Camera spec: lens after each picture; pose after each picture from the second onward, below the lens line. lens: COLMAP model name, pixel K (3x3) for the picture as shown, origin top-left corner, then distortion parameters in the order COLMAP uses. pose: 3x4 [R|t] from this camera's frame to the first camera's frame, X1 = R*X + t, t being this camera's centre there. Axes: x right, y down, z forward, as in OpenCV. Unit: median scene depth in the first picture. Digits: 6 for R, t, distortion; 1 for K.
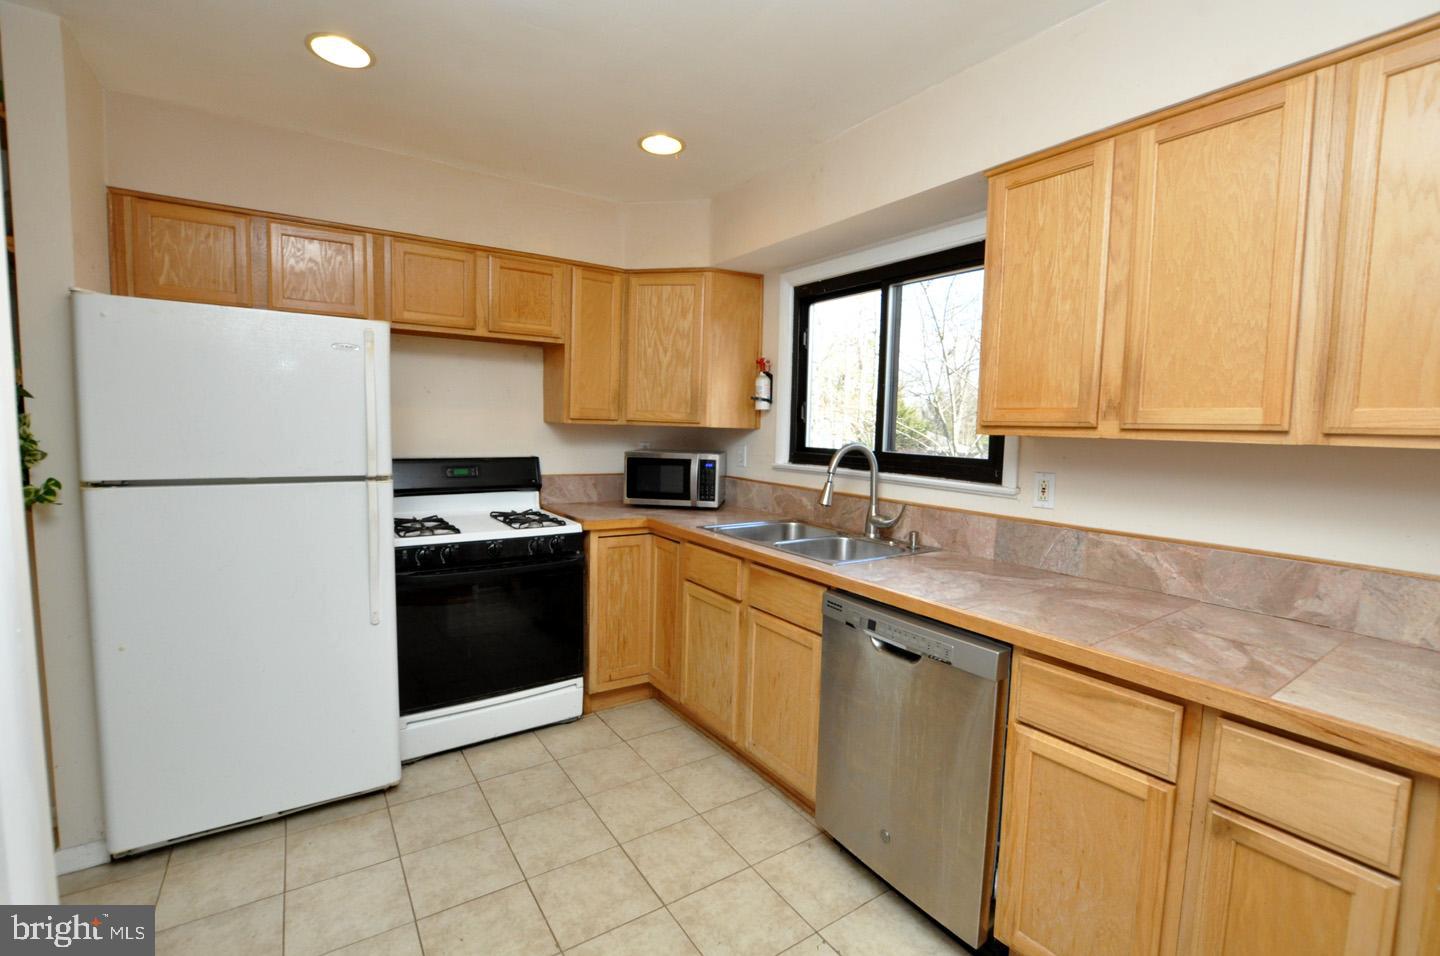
lens RADIAL K [[631.5, 0, 722.8], [0, 631.5, 480.6], [0, 0, 1]] dist [-0.037481, 0.005623]
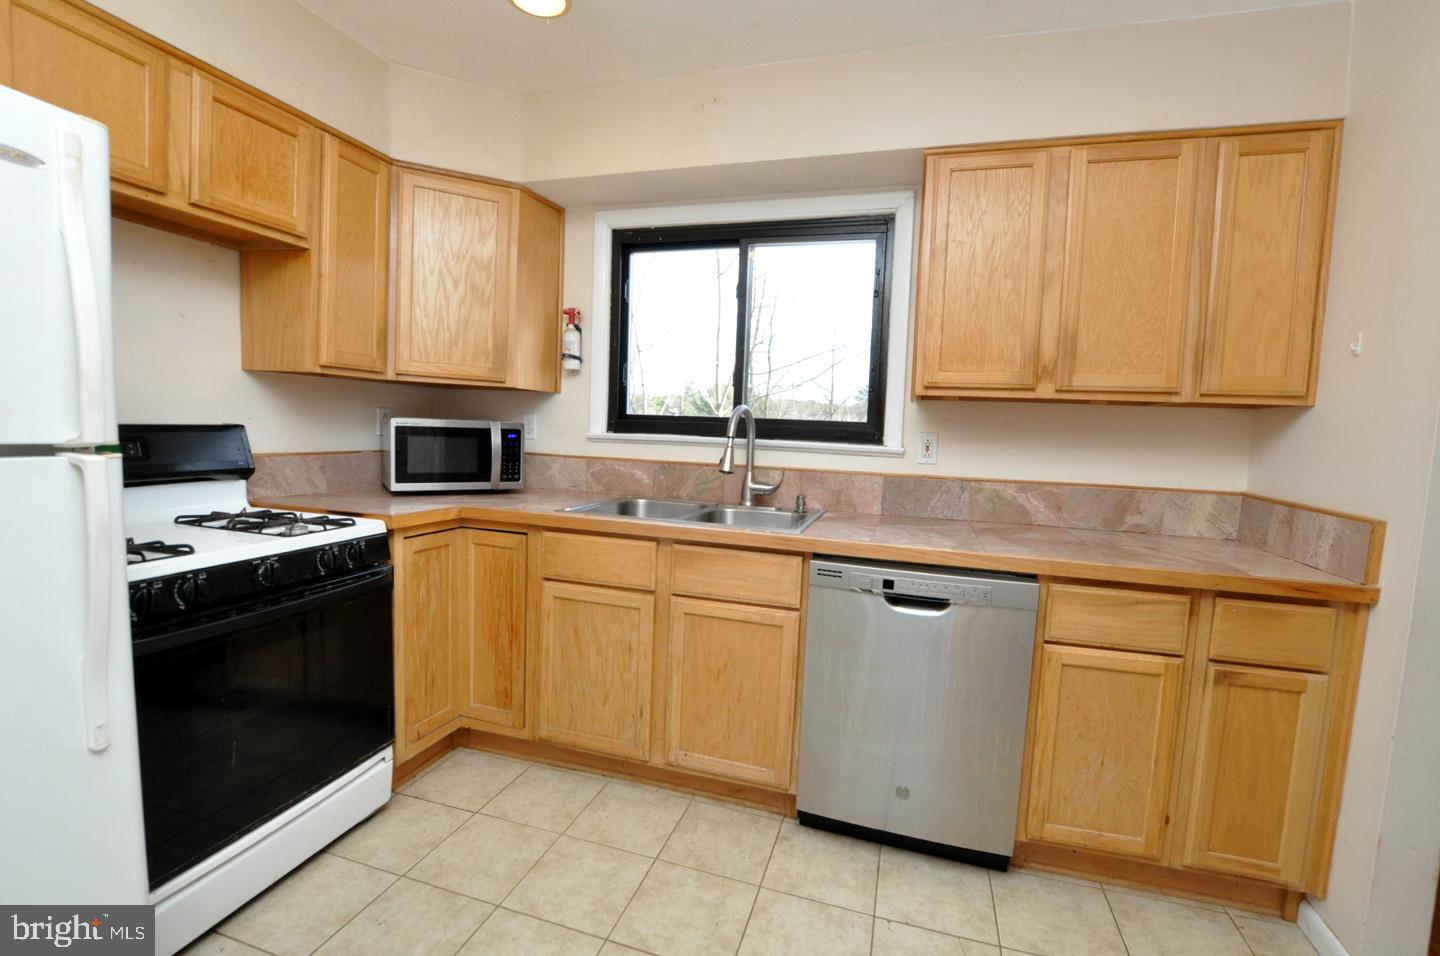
lens RADIAL K [[631.5, 0, 723.3], [0, 631.5, 478.2], [0, 0, 1]] dist [-0.037481, 0.005623]
pose [[0.776762, -0.046574, 0.628070, -0.381867], [0.035739, 0.998915, 0.029875, 0.017446], [-0.628779, -0.000759, 0.777583, 0.267888]]
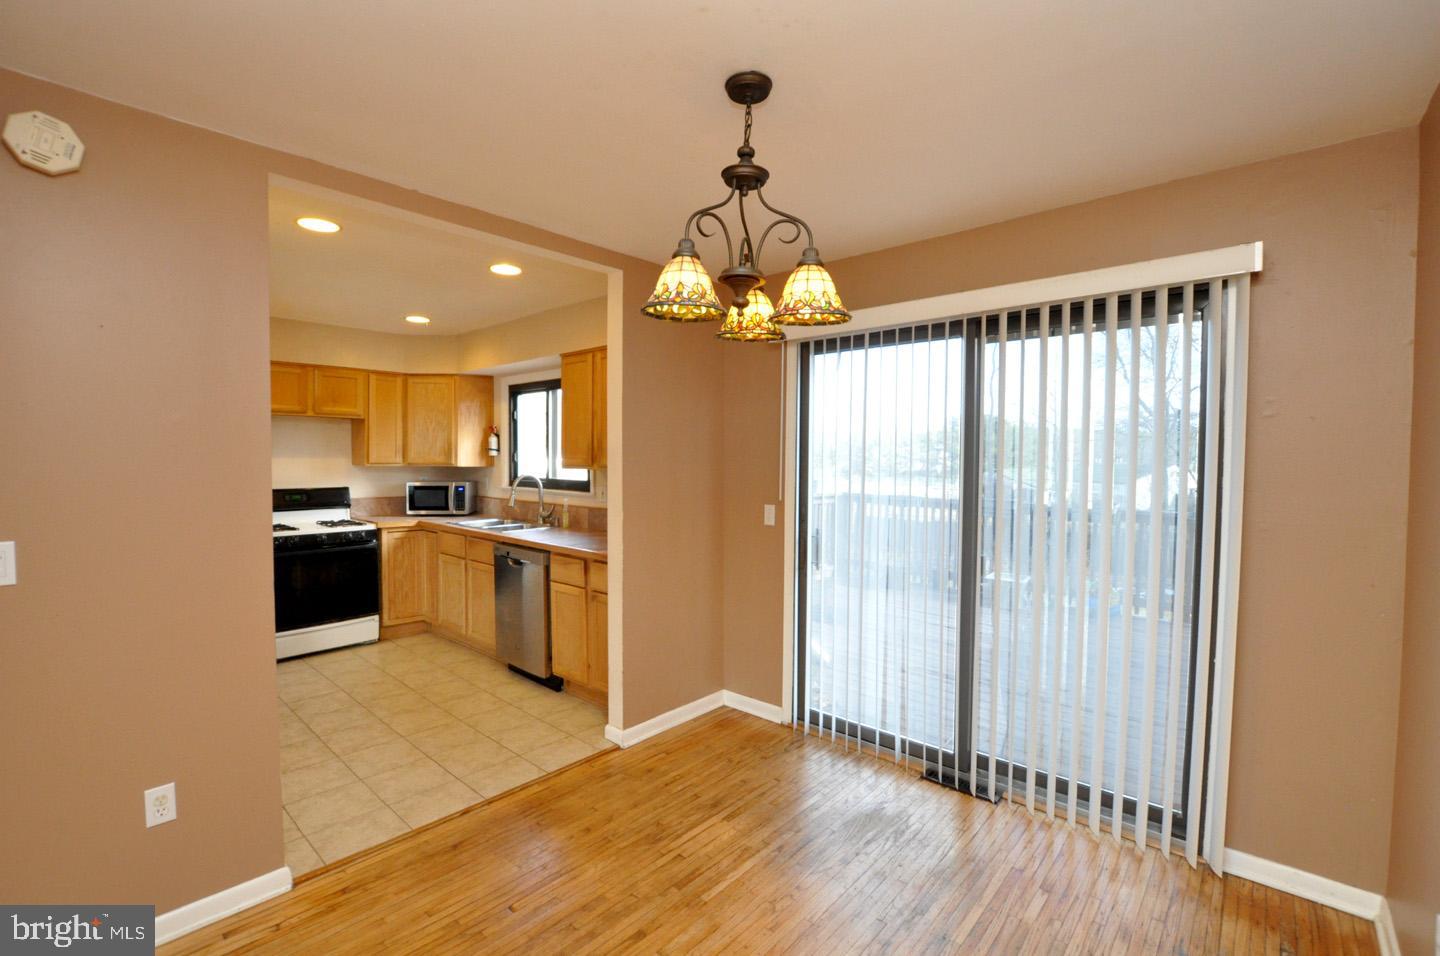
lens RADIAL K [[631.5, 0, 726.4], [0, 631.5, 476.9], [0, 0, 1]] dist [-0.037481, 0.005623]
pose [[0.967213, -0.024454, 0.252786, 0.292144], [0.037913, 0.998103, -0.048508, 0.061481], [-0.251120, 0.056501, 0.966305, -0.957520]]
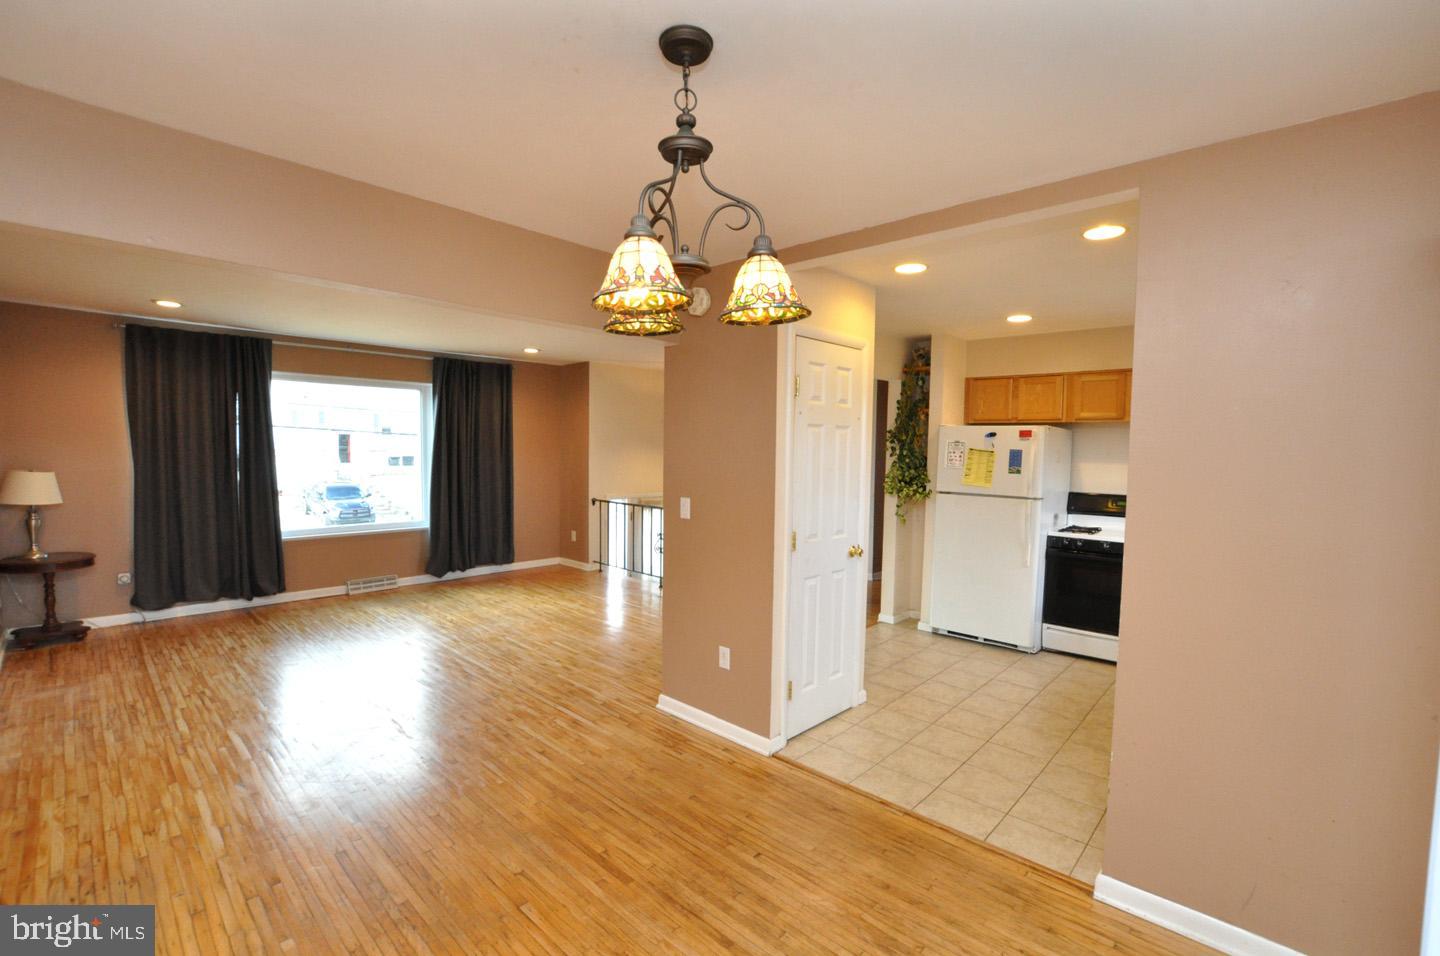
lens RADIAL K [[631.5, 0, 721.8], [0, 631.5, 487.0], [0, 0, 1]] dist [-0.037481, 0.005623]
pose [[0.221855, 0.042207, -0.974166, 1.041623], [-0.099724, 0.994806, 0.020391, 0.015036], [0.969967, 0.092624, 0.224912, -0.419064]]
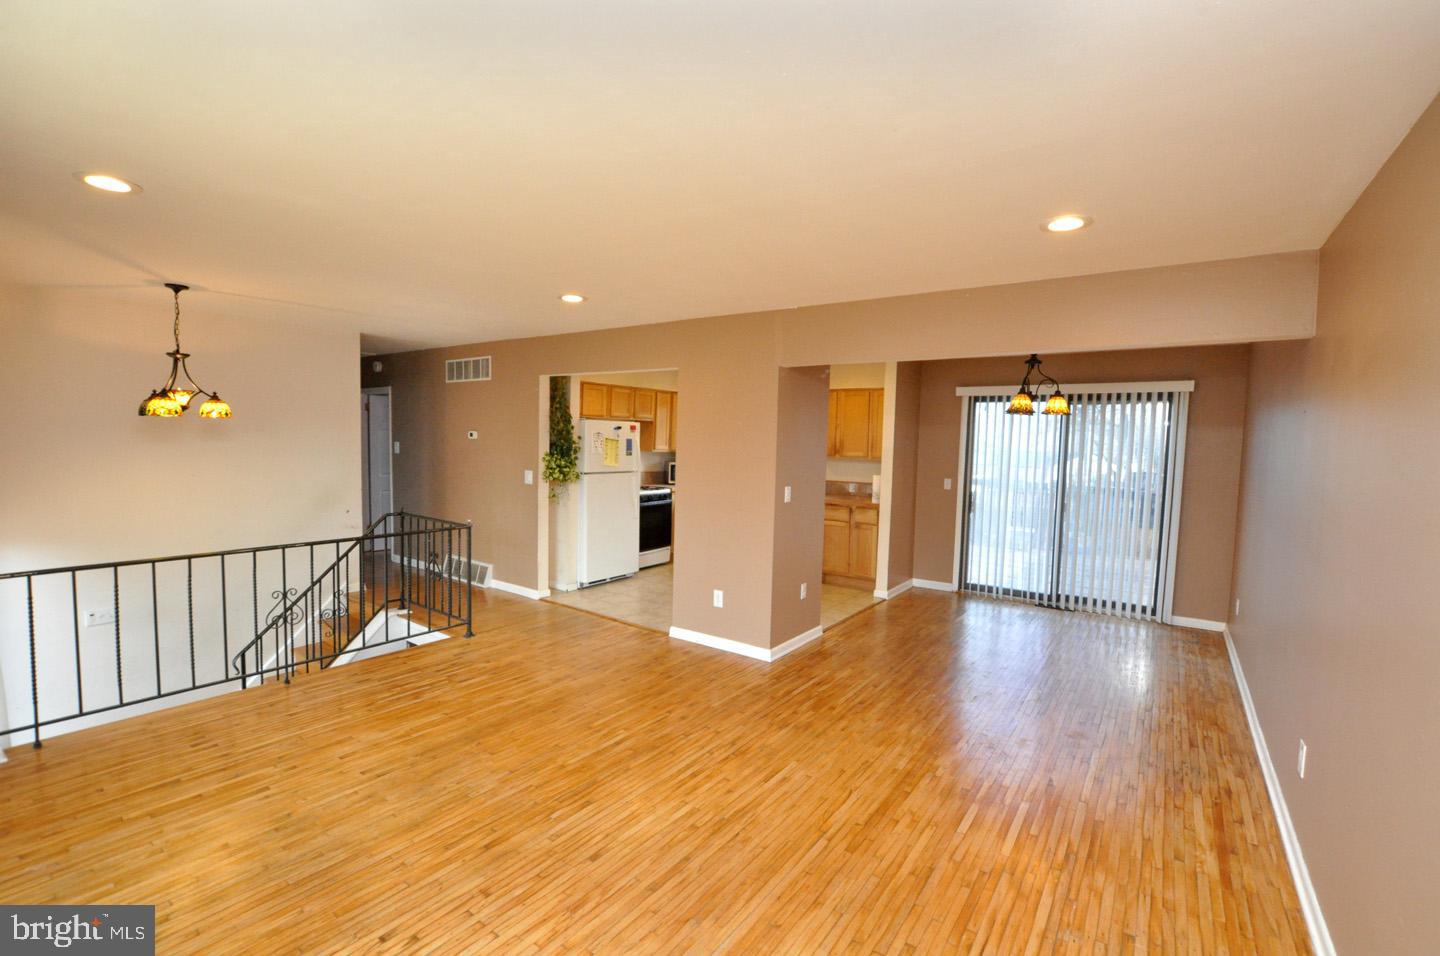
lens RADIAL K [[631.5, 0, 725.7], [0, 631.5, 472.5], [0, 0, 1]] dist [-0.037481, 0.005623]
pose [[0.936235, -0.016365, 0.350993, -1.024193], [0.025513, 0.999444, -0.021455, 0.065381], [-0.350446, 0.029042, 0.936132, -1.761484]]
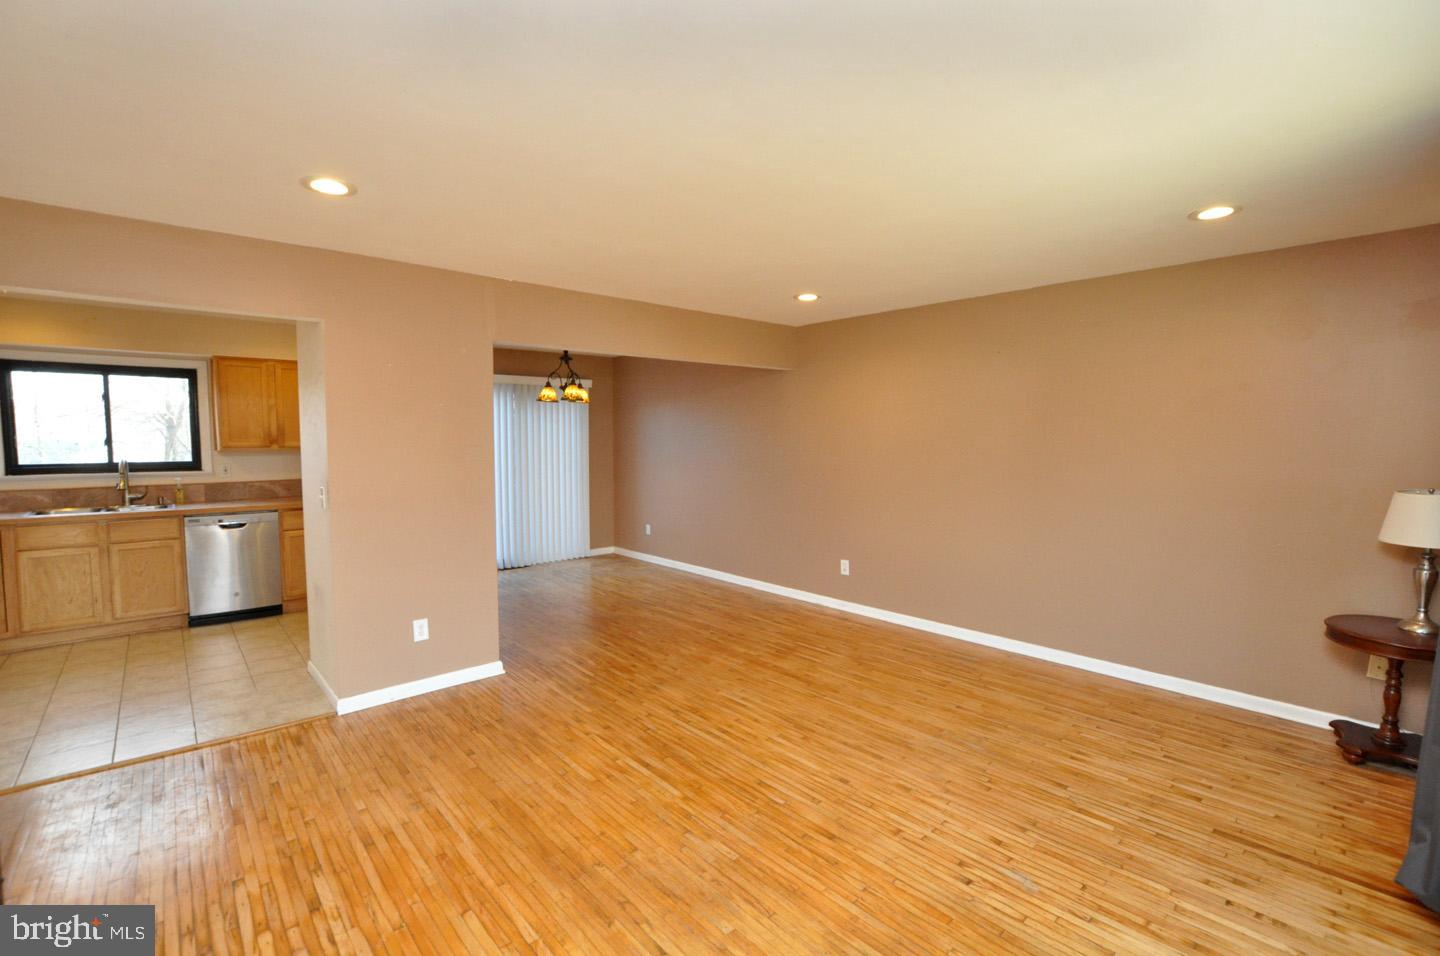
lens RADIAL K [[631.5, 0, 725.0], [0, 631.5, 486.2], [0, 0, 1]] dist [-0.037481, 0.005623]
pose [[-0.144253, -0.099007, 0.984575, -1.843121], [0.082228, 0.990342, 0.111635, -0.028433], [-0.986118, 0.097063, -0.134719, -0.565607]]
